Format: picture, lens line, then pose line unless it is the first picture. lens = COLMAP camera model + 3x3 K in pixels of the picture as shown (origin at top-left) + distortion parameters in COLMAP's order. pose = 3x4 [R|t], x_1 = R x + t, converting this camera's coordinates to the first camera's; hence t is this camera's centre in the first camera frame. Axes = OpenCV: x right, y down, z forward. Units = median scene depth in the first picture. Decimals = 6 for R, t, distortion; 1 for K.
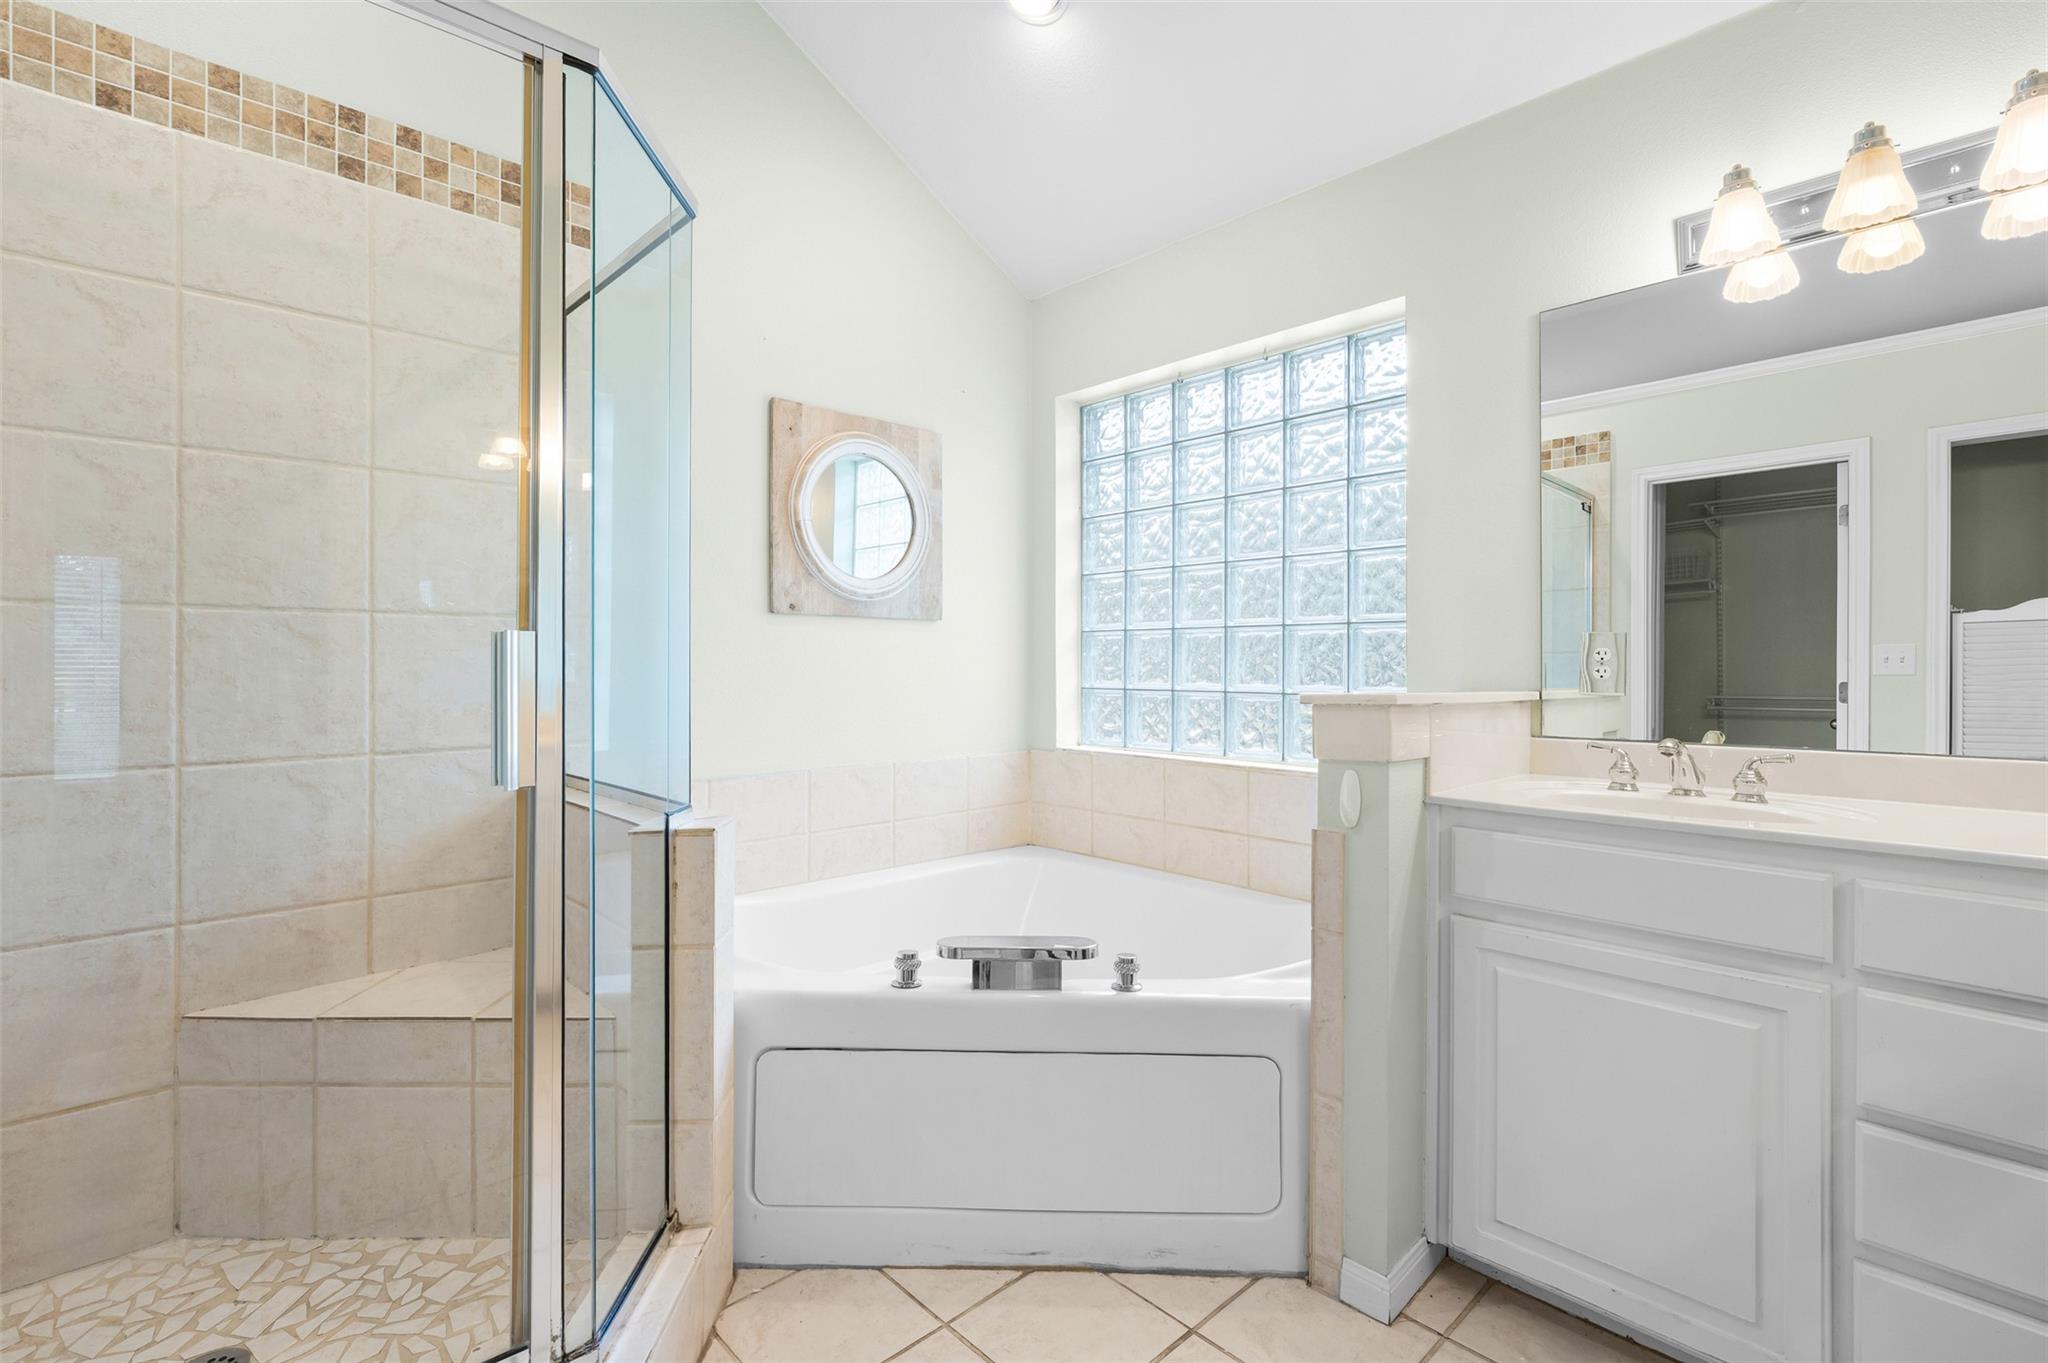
lens RADIAL K [[893.6, 0, 1018.4], [0, 893.6, 672.7], [0, 0, 1]] dist [0.002561, 0.001462]
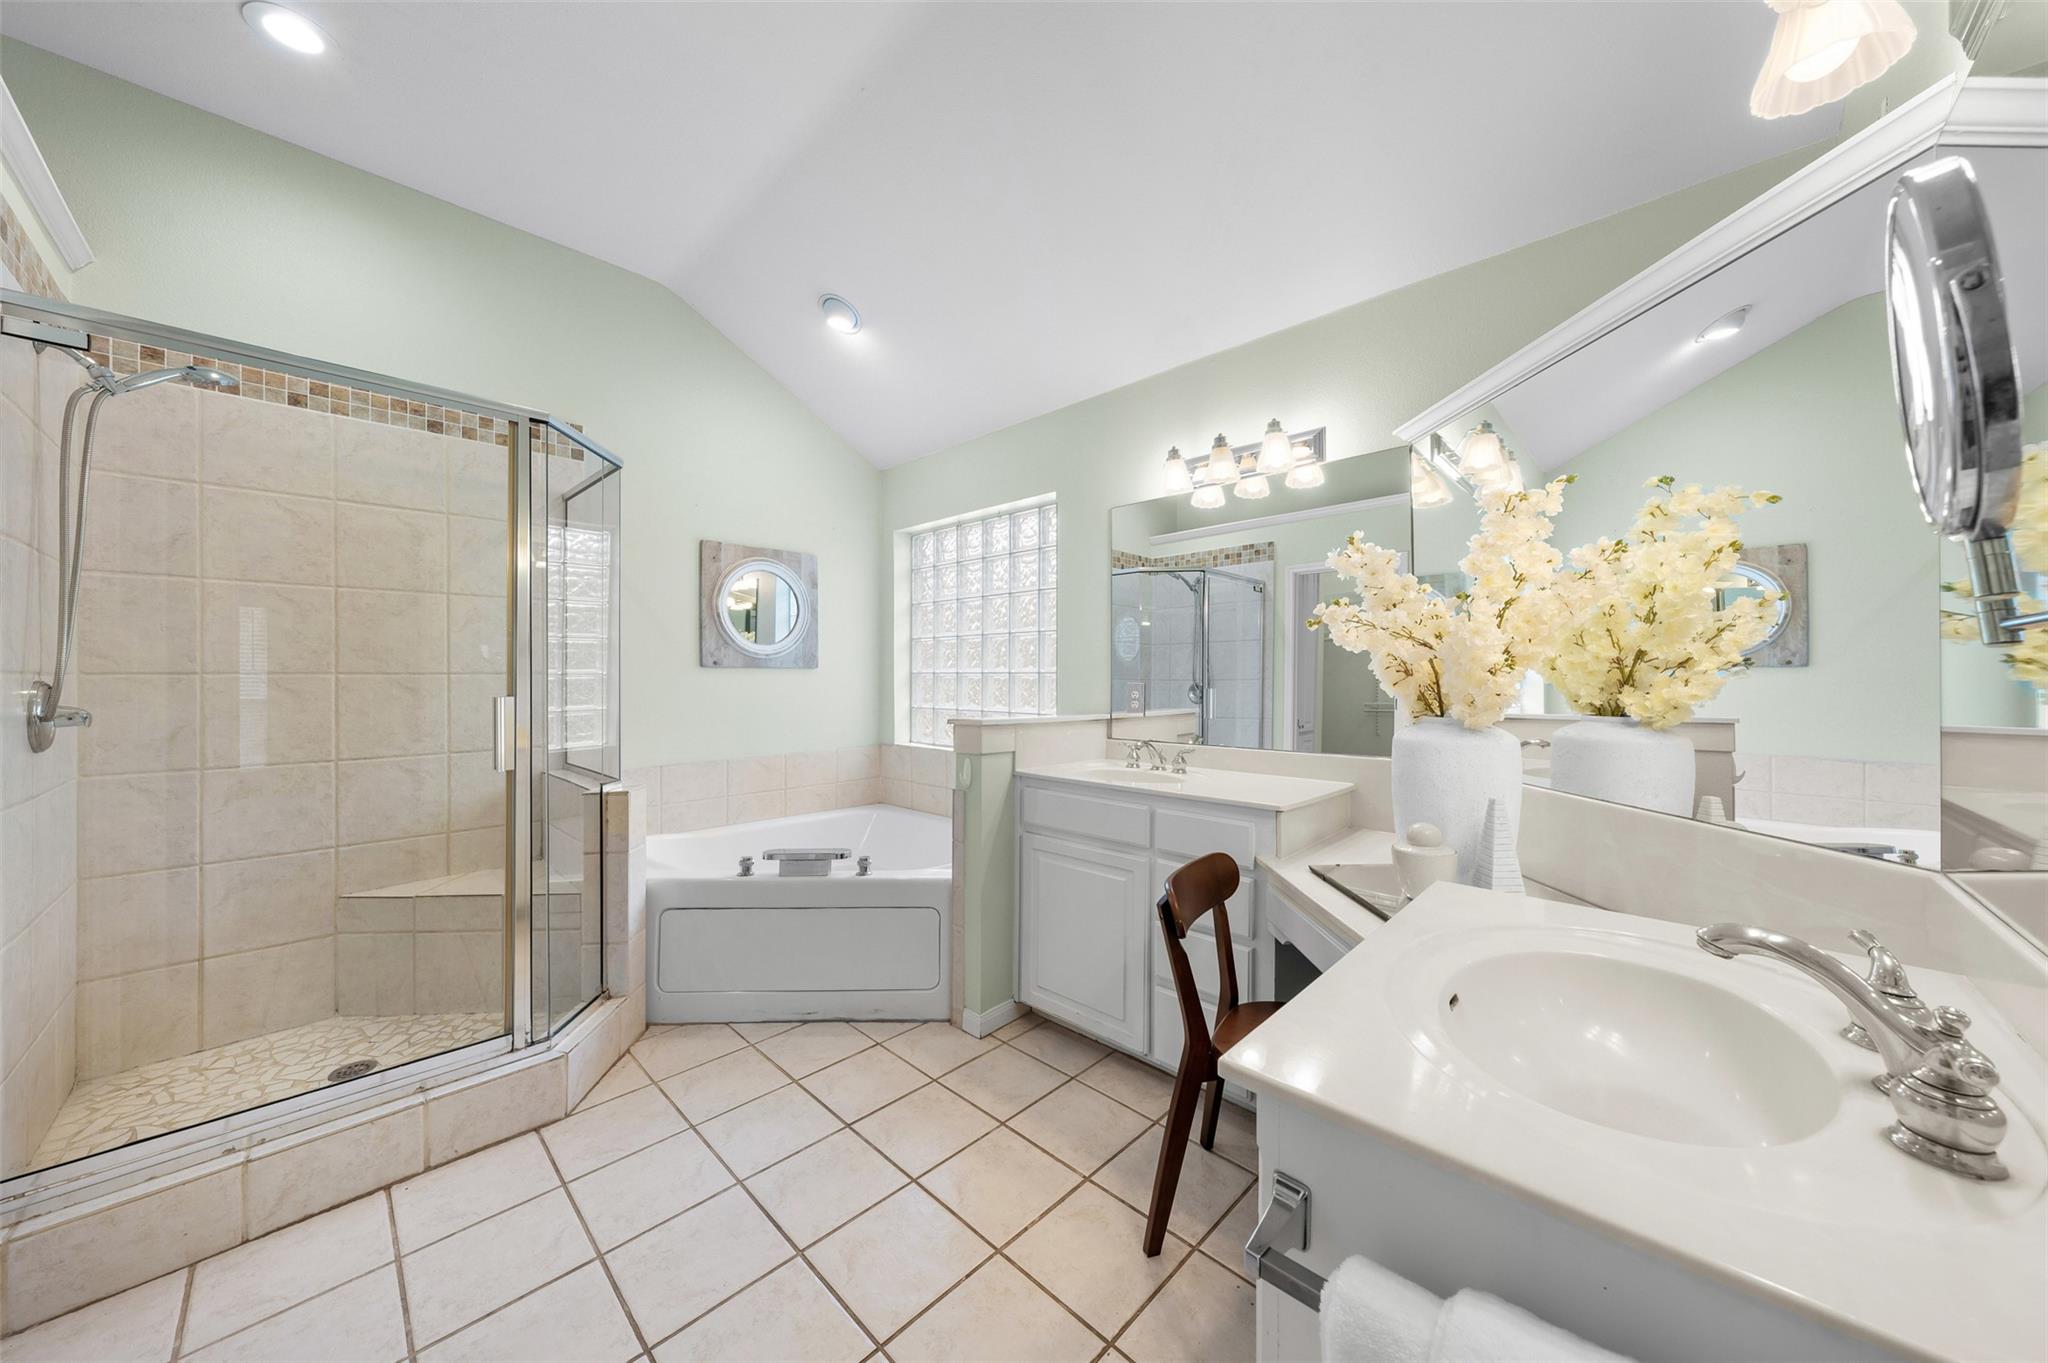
lens RADIAL K [[685.5, 0, 1036.1], [0, 685.5, 681.7], [0, 0, 1]] dist [0.009357, -0.000460]
pose [[0.999086, -0.002193, 0.042692, 0.438451], [0.002032, 0.999991, 0.003806, -0.061239], [-0.042700, -0.003716, 0.999081, -0.479623]]
